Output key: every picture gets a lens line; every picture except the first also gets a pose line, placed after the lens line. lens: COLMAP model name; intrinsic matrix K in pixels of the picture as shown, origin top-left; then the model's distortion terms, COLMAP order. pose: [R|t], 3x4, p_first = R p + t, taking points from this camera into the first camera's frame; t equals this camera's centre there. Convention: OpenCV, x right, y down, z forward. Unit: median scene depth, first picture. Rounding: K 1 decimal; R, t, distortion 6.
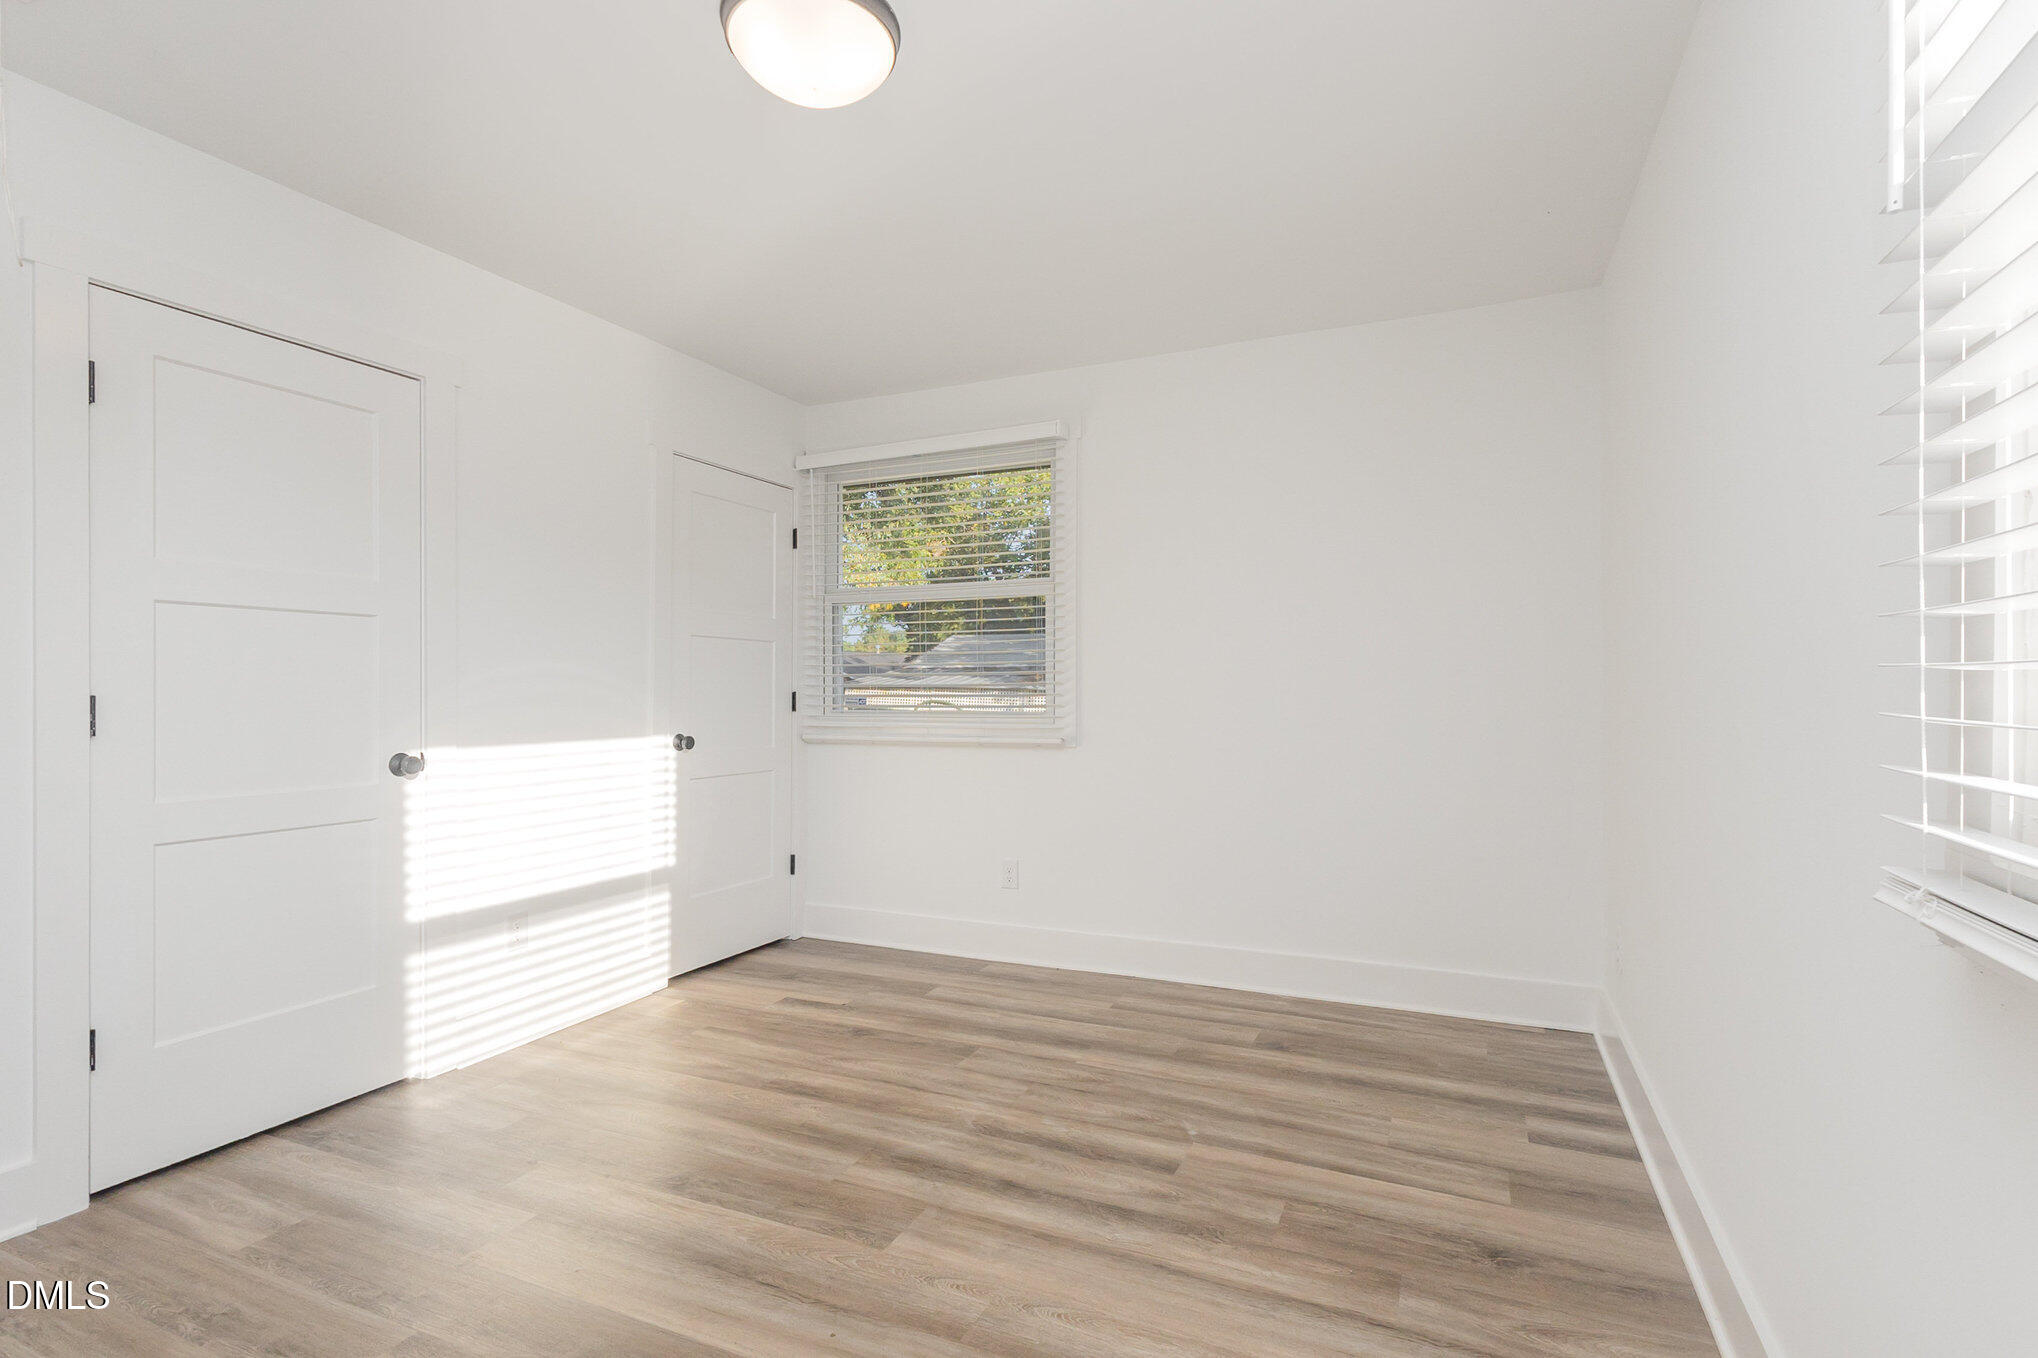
lens RADIAL K [[979.0, 0, 1019.9], [0, 979.0, 685.9], [0, 0, 1]] dist [0.016023, -0.001097]
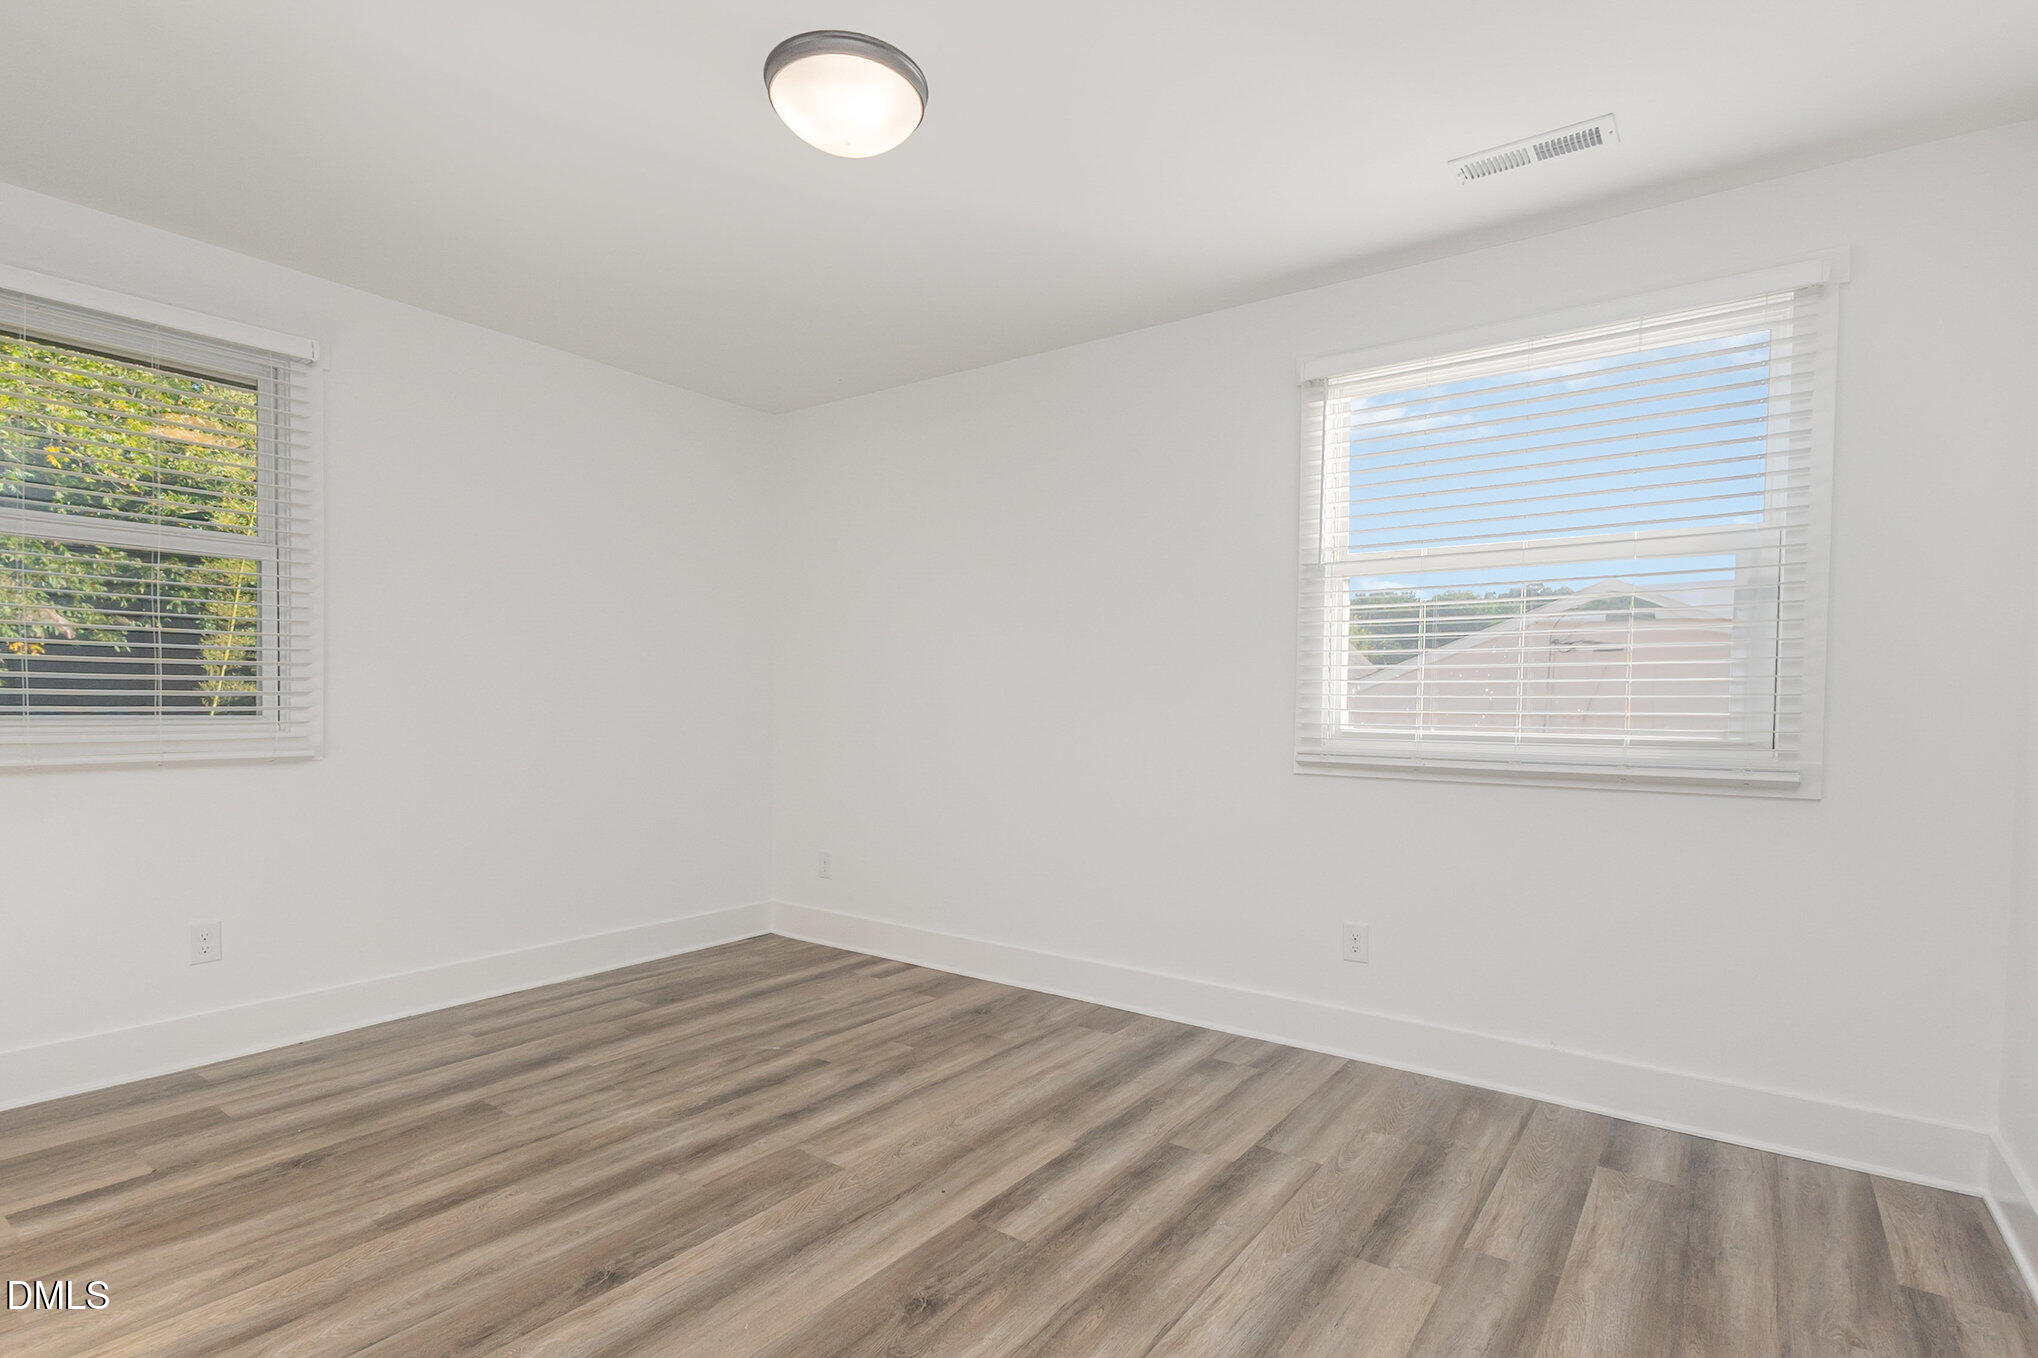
lens RADIAL K [[979.0, 0, 1028.3], [0, 979.0, 723.2], [0, 0, 1]] dist [0.016023, -0.001097]
pose [[0.202318, -0.014244, 0.979216, -0.713496], [-0.019625, 0.999634, 0.018596, 0.007985], [-0.979123, -0.022979, 0.201964, 0.322518]]
